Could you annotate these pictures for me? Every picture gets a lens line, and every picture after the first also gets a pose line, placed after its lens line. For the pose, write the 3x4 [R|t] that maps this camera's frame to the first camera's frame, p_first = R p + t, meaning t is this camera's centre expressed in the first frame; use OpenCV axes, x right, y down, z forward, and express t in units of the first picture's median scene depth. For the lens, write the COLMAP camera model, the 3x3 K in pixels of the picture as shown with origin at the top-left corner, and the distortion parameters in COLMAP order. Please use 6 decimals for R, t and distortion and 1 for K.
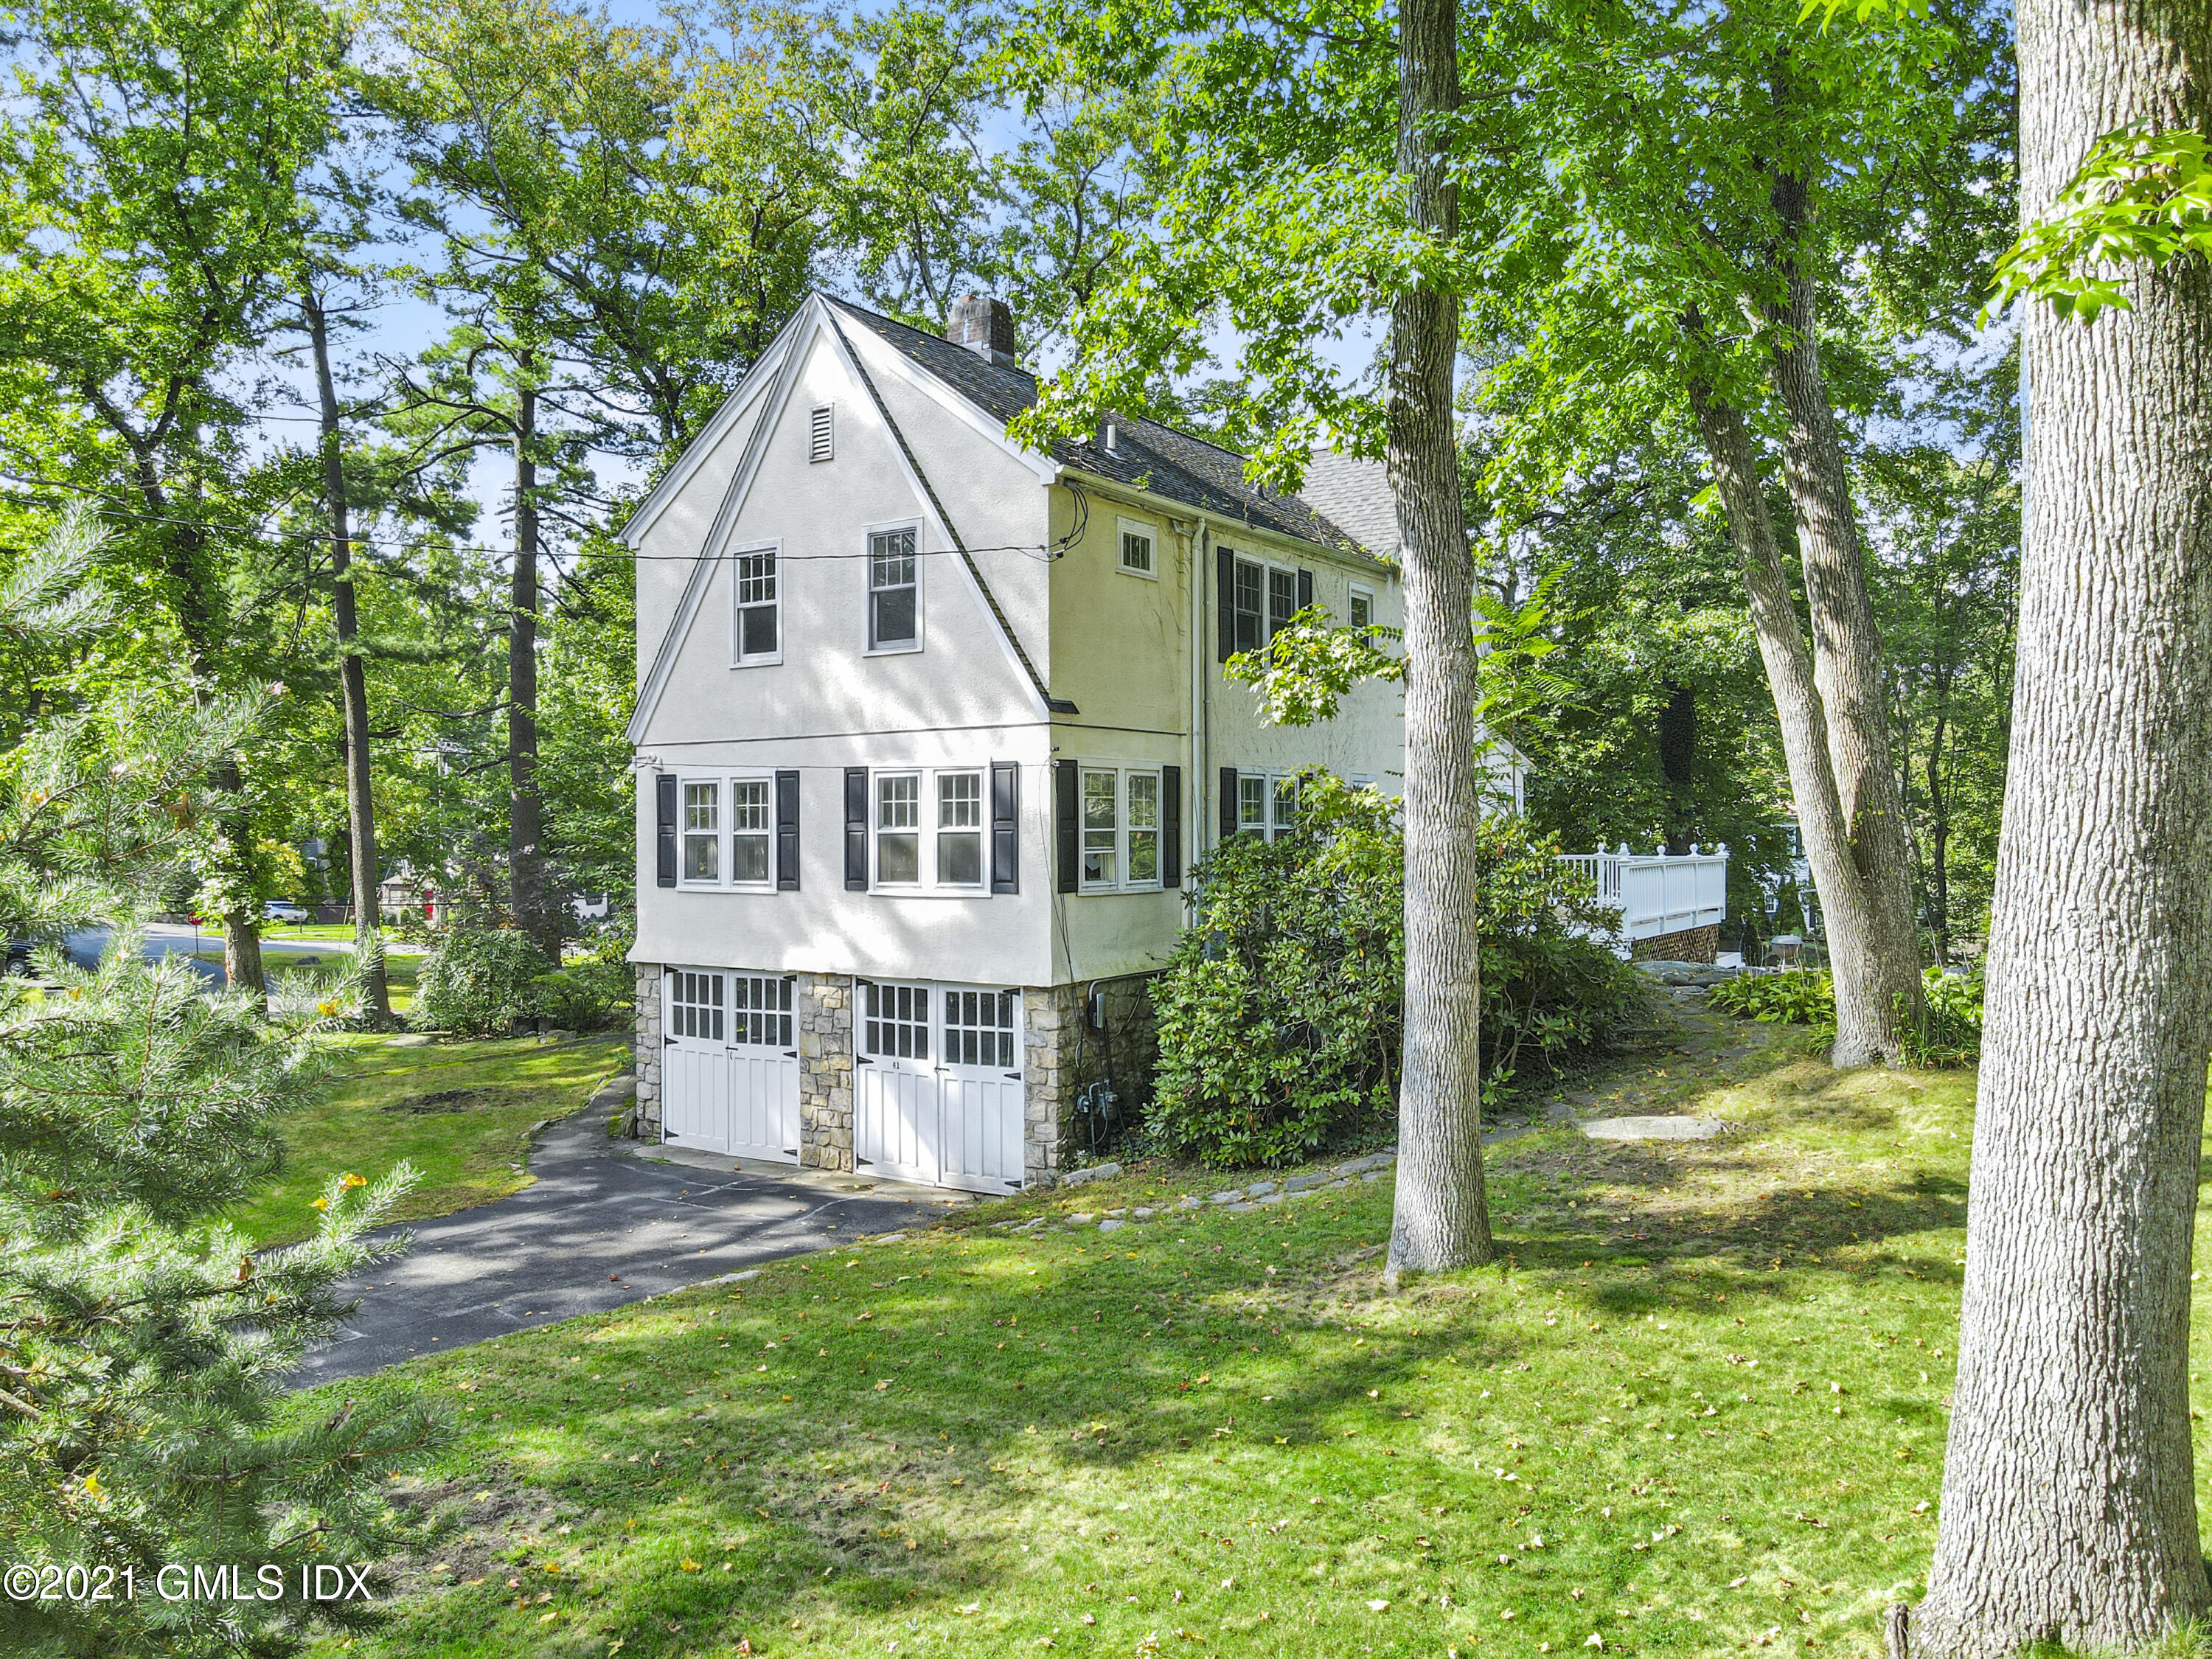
lens RADIAL K [[1659.6, 0, 1043.2], [0, 1659.6, 827.6], [0, 0, 1]] dist [0.022919, -0.005383]
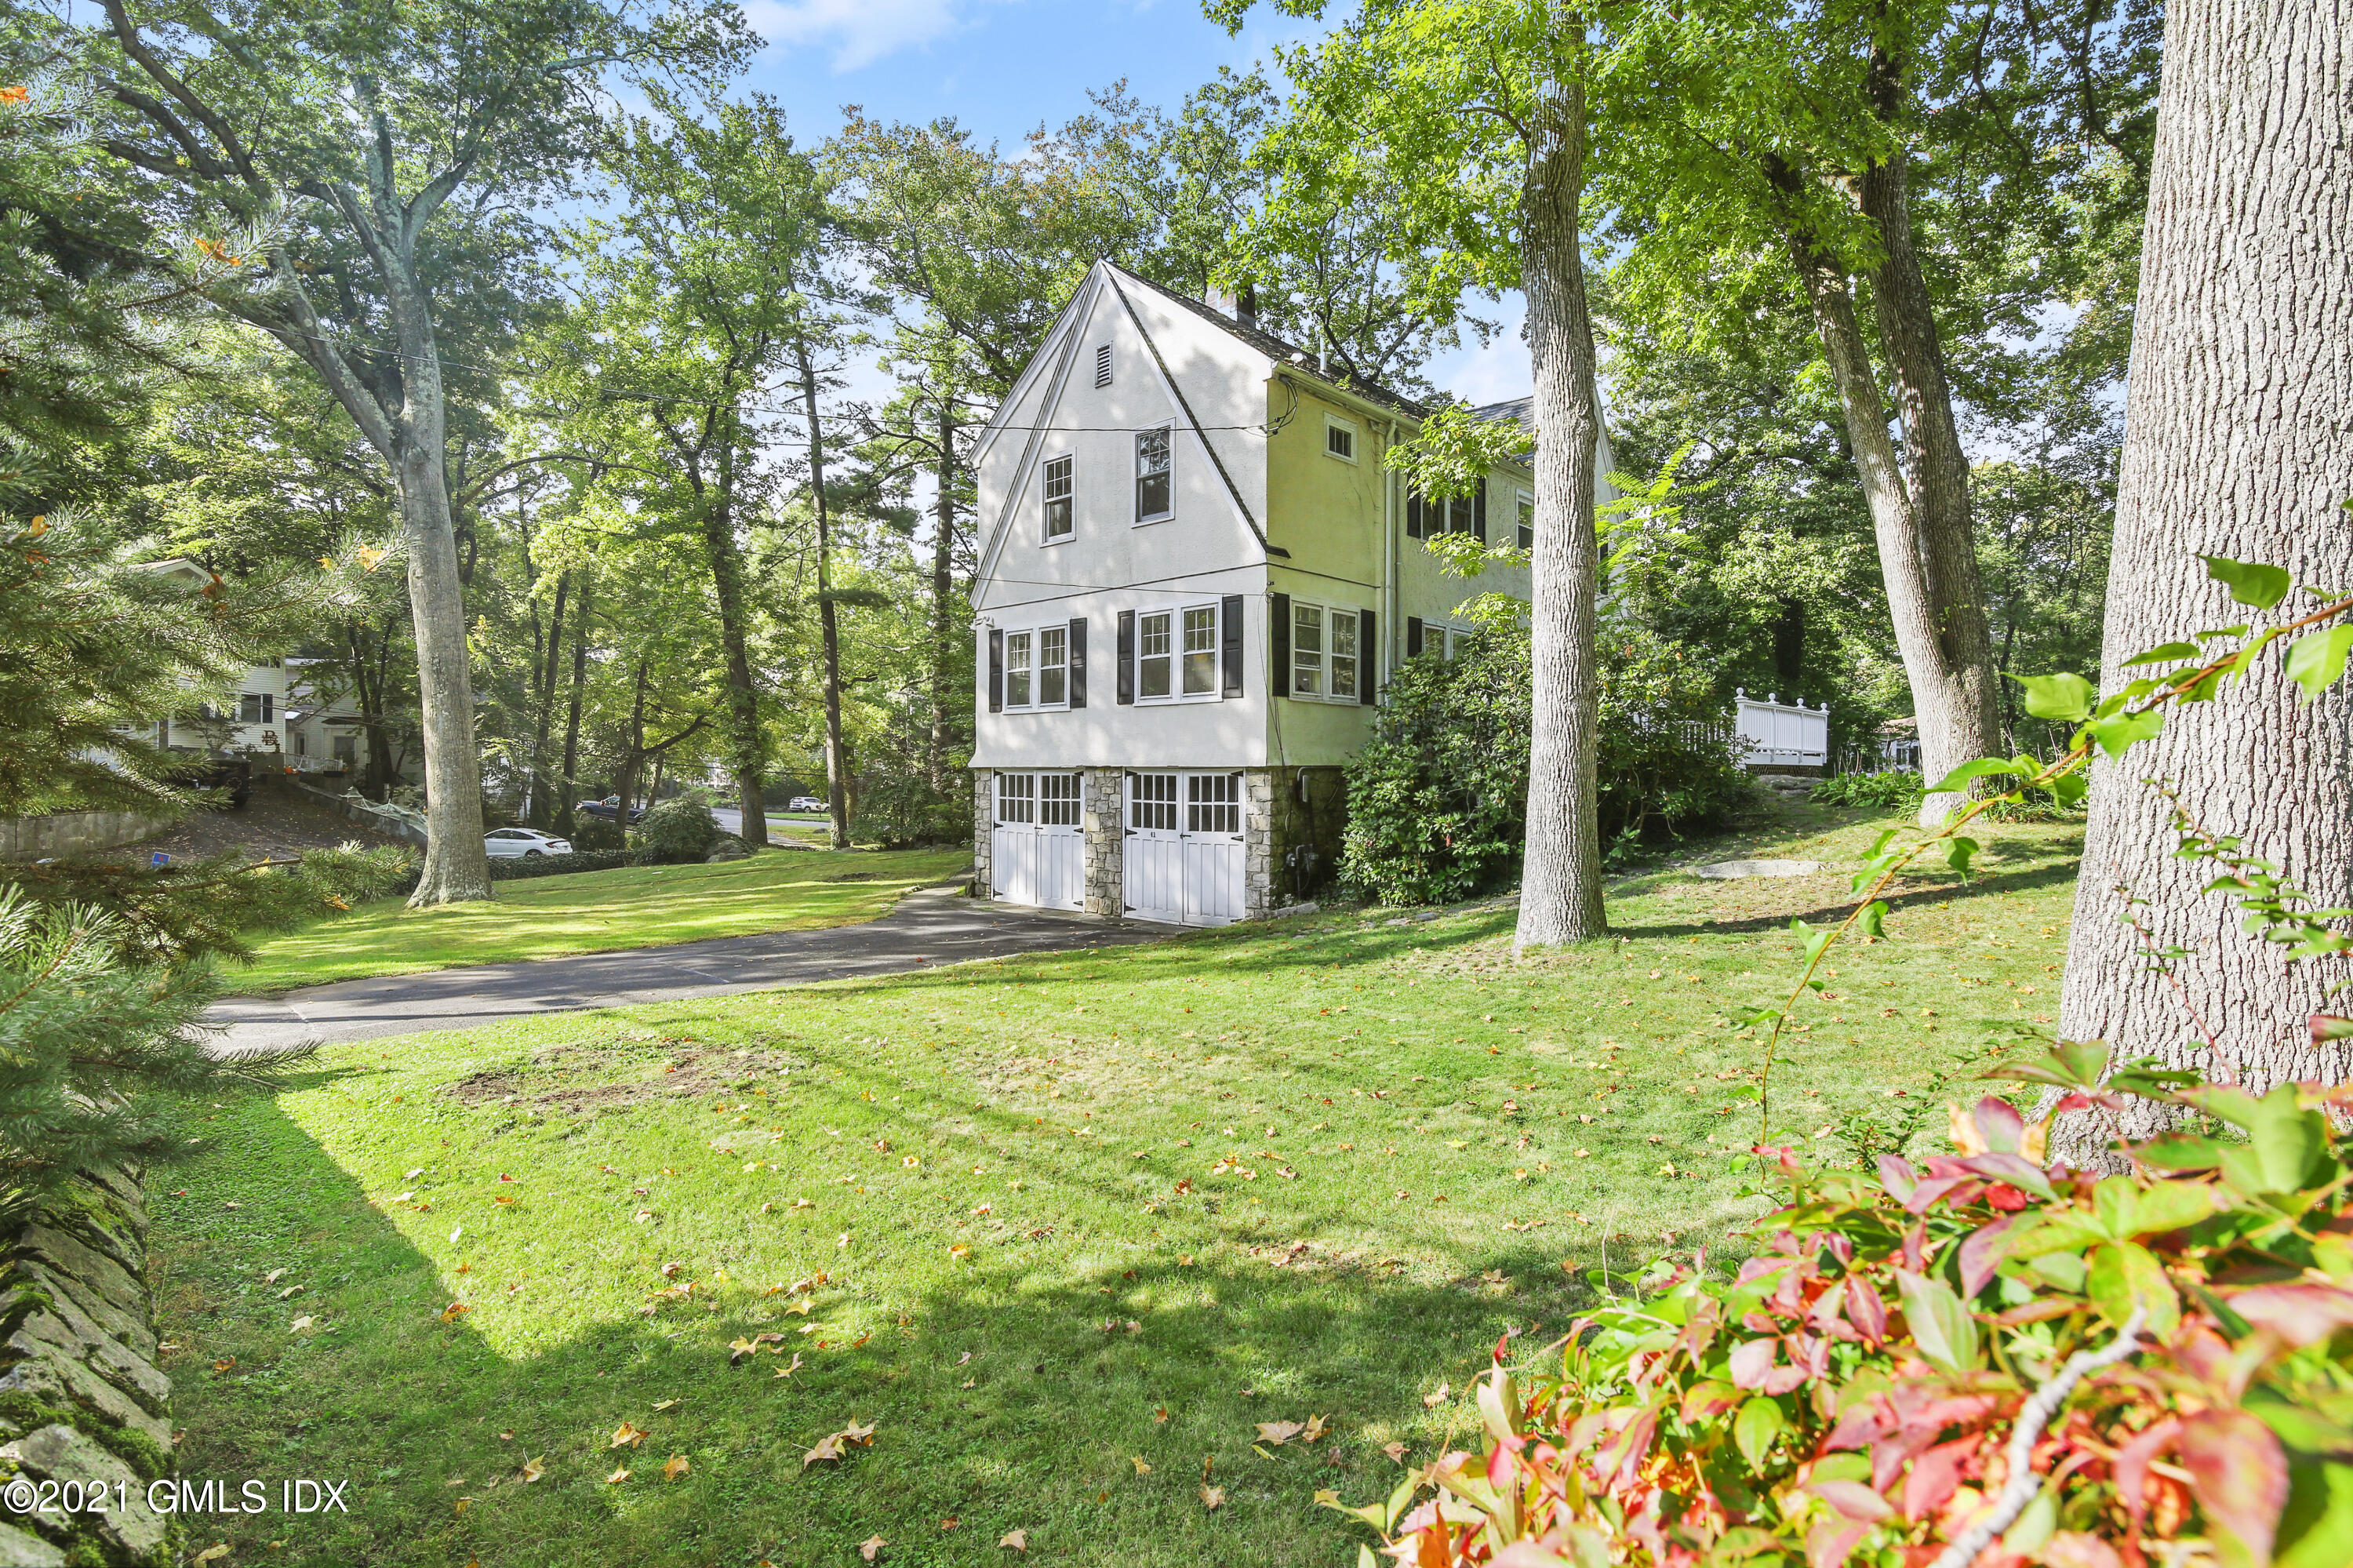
lens RADIAL K [[1113.6, 0, 1176.5], [0, 1113.6, 784.0], [0, 0, 1]] dist [0.012964, -0.007848]
pose [[0.989967, 0.007431, -0.141102, 0.057113], [-0.008528, 0.999938, -0.007168, 0.113296], [0.141040, 0.008299, 0.989969, 0.128901]]
